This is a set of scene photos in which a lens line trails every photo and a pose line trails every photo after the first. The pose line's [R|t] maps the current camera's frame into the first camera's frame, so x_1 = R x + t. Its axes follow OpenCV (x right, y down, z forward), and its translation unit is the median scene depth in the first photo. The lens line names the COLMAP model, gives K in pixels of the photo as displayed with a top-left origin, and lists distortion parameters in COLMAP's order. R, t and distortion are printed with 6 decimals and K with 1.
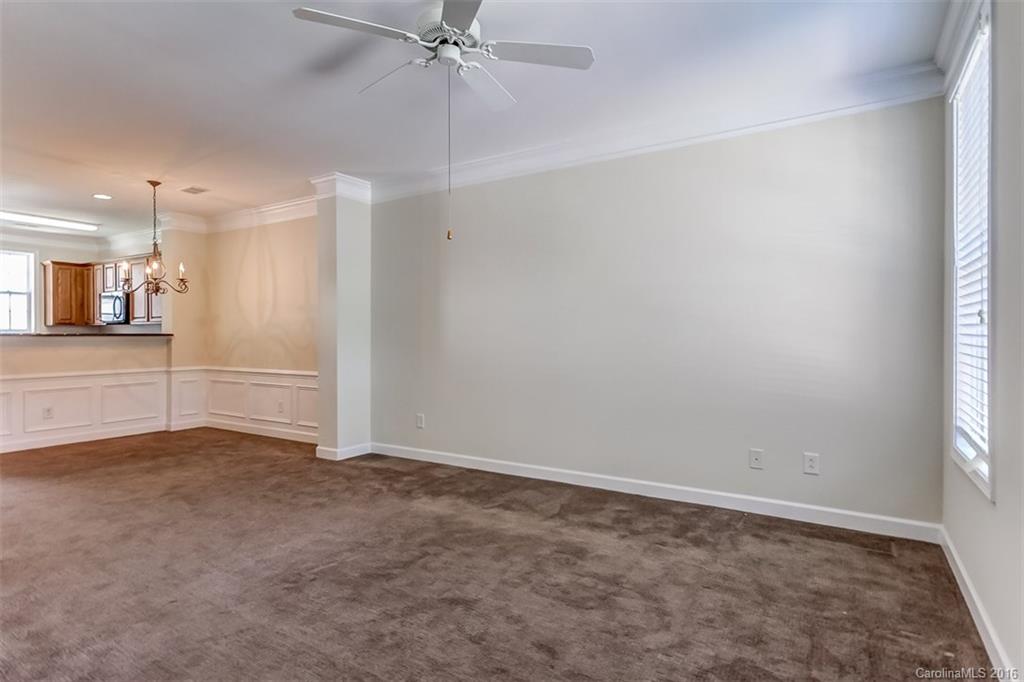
lens RADIAL K [[528.8, 0, 515.9], [0, 528.8, 336.6], [0, 0, 1]] dist [0.016767, -0.005181]
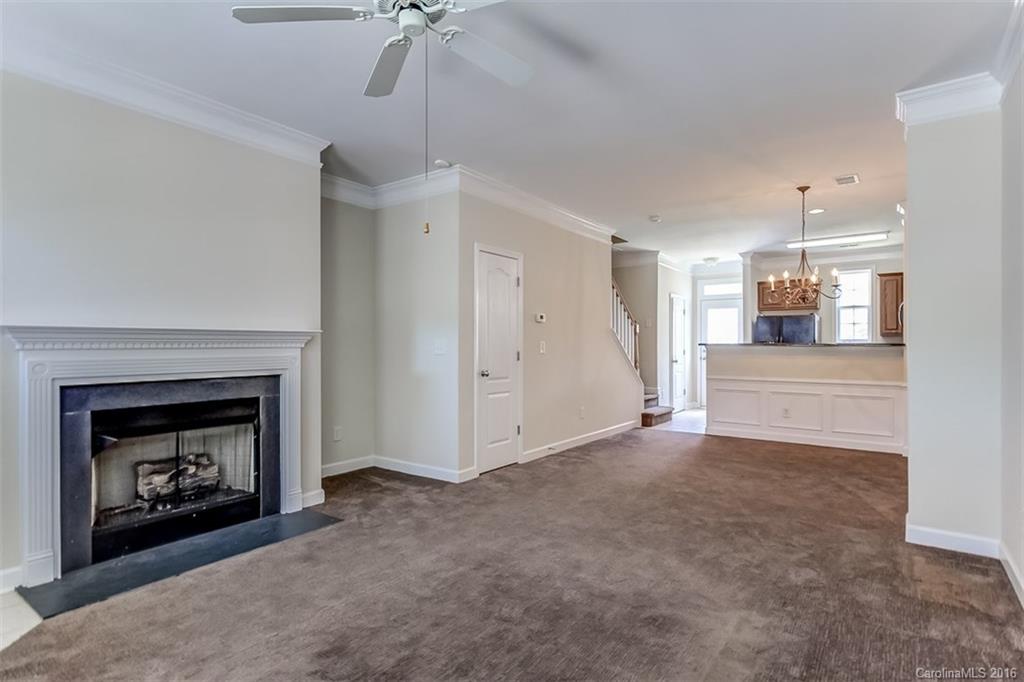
lens RADIAL K [[528.8, 0, 516.9], [0, 528.8, 337.2], [0, 0, 1]] dist [0.016767, -0.005181]
pose [[-0.073199, -0.013013, -0.997232, 0.223350], [-0.004169, 0.999910, -0.012742, -0.001694], [0.997309, 0.003224, -0.073247, 0.378186]]
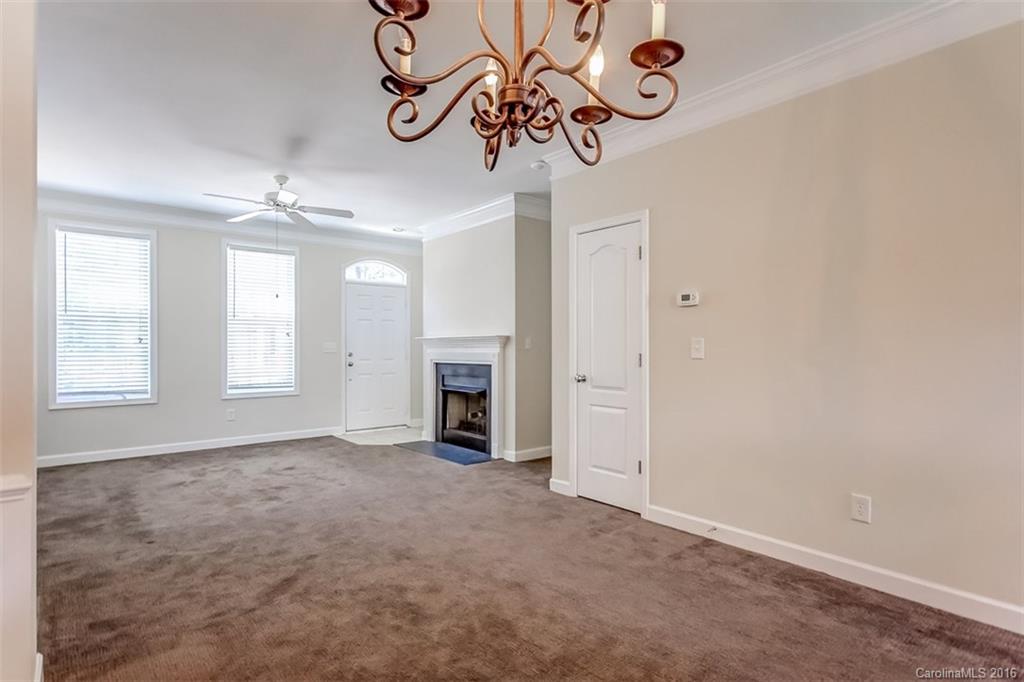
lens RADIAL K [[528.8, 0, 515.8], [0, 528.8, 343.8], [0, 0, 1]] dist [0.016767, -0.005181]
pose [[-0.950691, 0.007035, 0.310059, -0.491278], [0.008196, 0.999963, 0.002442, -0.003014], [-0.310030, 0.004863, -0.950714, 0.808370]]
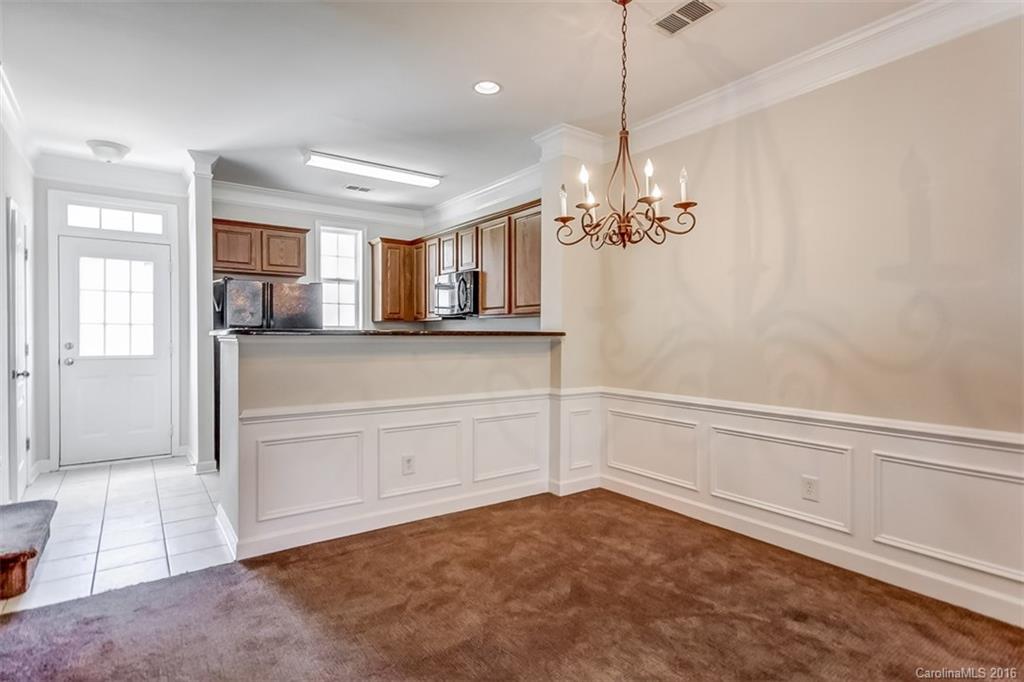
lens RADIAL K [[528.8, 0, 510.4], [0, 528.8, 338.3], [0, 0, 1]] dist [0.016767, -0.005181]
pose [[0.919401, 0.006678, -0.393264, -0.403377], [-0.005254, 0.999975, 0.004697, -0.000669], [0.393285, -0.002253, 0.919414, 0.376442]]
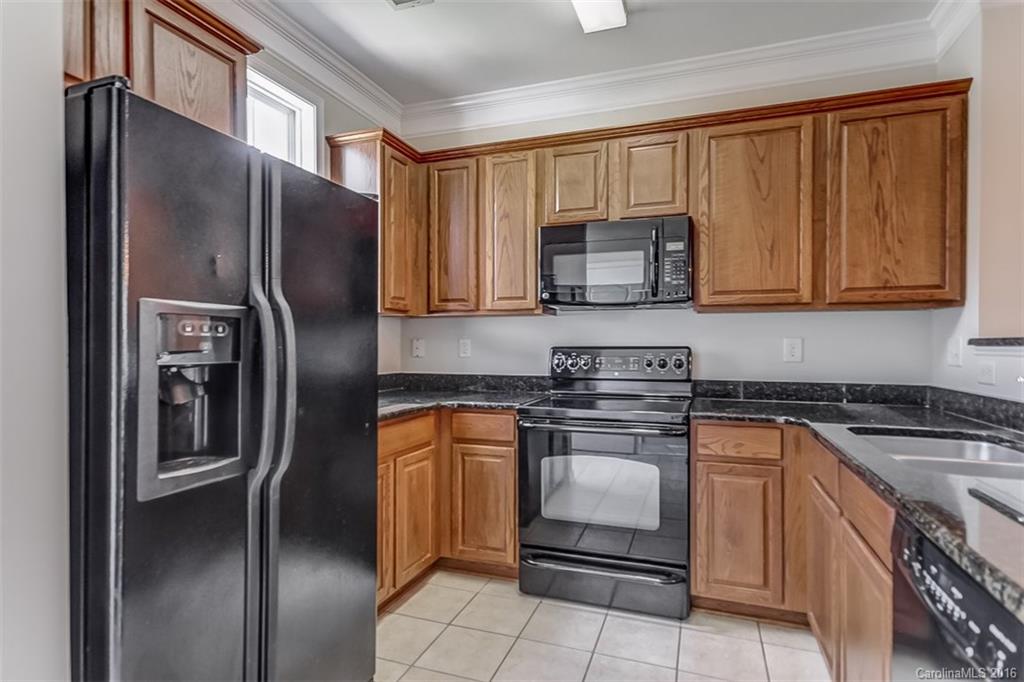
lens RADIAL K [[528.8, 0, 513.8], [0, 528.8, 341.1], [0, 0, 1]] dist [0.016767, -0.005181]
pose [[0.977668, 0.004674, 0.210102, -0.877136], [-0.002699, 0.999949, -0.009688, 0.000145], [-0.210136, 0.008905, 0.977632, 0.657590]]
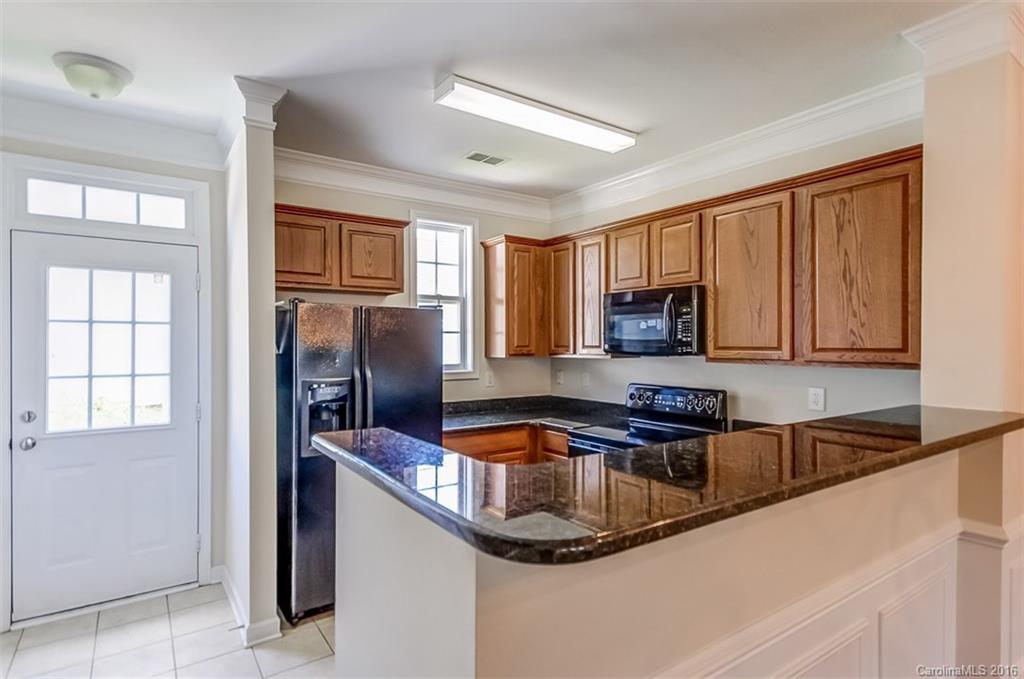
lens RADIAL K [[528.8, 0, 522.5], [0, 528.8, 339.0], [0, 0, 1]] dist [0.016767, -0.005181]
pose [[0.921863, -0.003074, -0.387505, -0.668207], [0.000453, 0.999976, -0.006856, -0.037386], [0.387517, 0.006145, 0.921842, 0.540542]]
